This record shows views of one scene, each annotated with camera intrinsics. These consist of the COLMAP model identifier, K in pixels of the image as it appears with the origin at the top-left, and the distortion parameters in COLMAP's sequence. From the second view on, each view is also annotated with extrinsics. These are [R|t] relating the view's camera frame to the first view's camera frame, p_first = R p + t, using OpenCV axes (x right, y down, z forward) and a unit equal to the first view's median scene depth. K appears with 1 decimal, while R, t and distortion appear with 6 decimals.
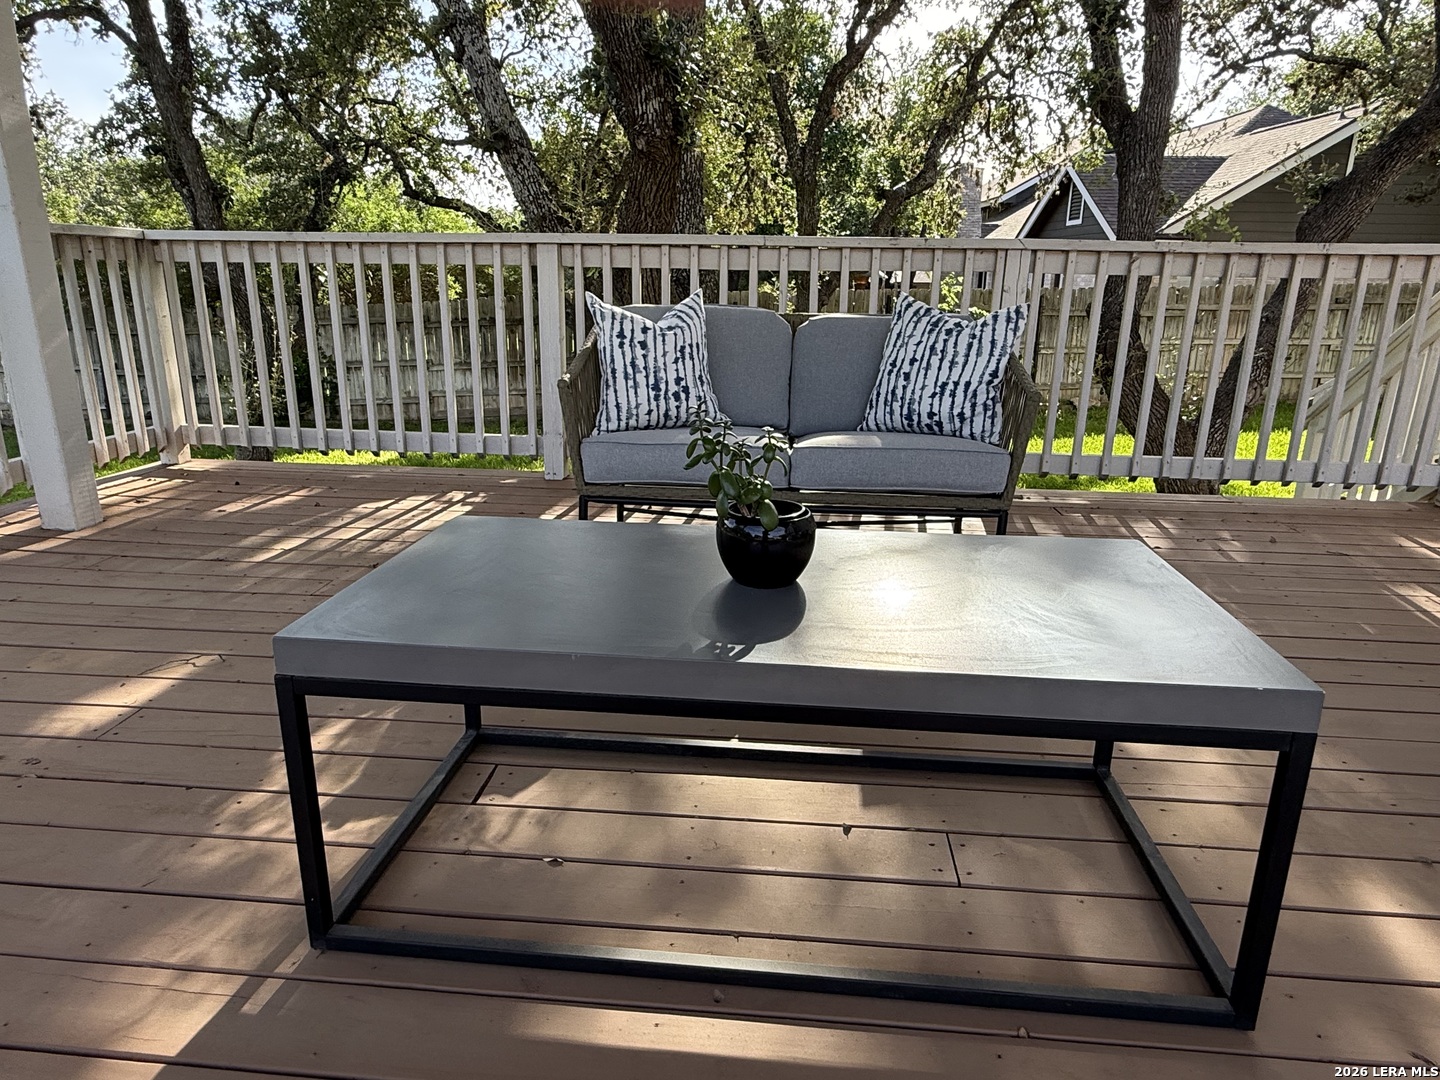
lens RADIAL K [[914.6, 0, 718.4], [0, 914.6, 542.4], [0, 0, 1]] dist [0.003332, 0.000607]
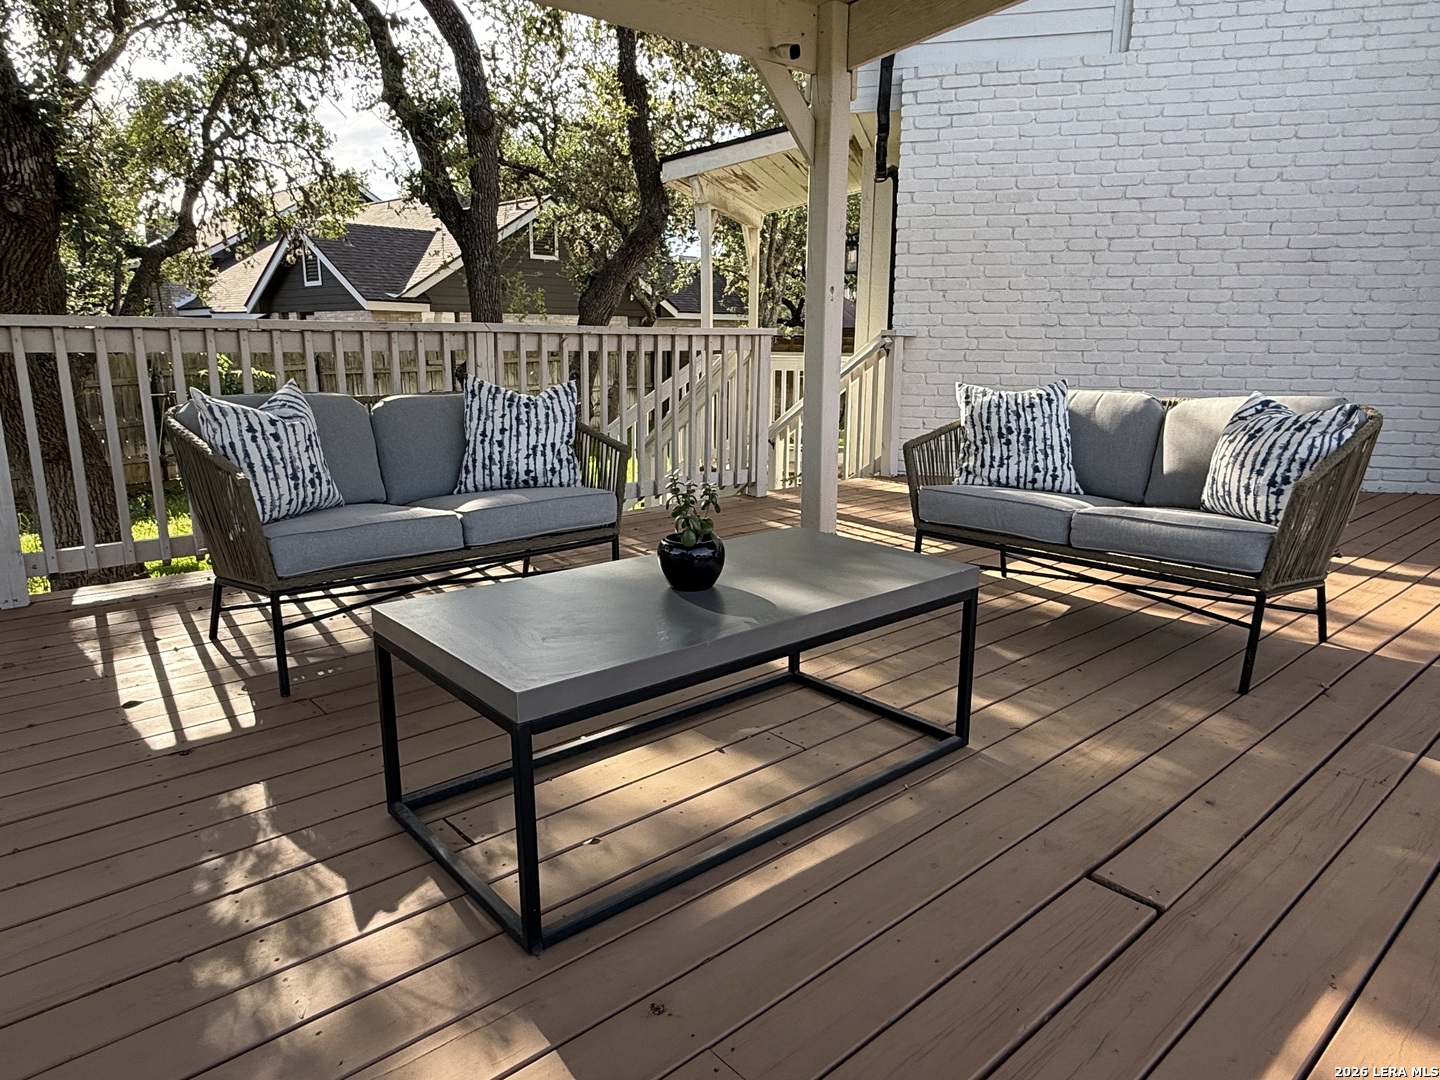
lens RADIAL K [[914.6, 0, 719.9], [0, 914.6, 539.3], [0, 0, 1]] dist [0.003332, 0.000607]
pose [[0.685263, -0.166808, 0.708936, -0.477300], [0.206865, 0.977905, 0.030138, -0.034211], [-0.698299, 0.126001, 0.704629, -0.039461]]
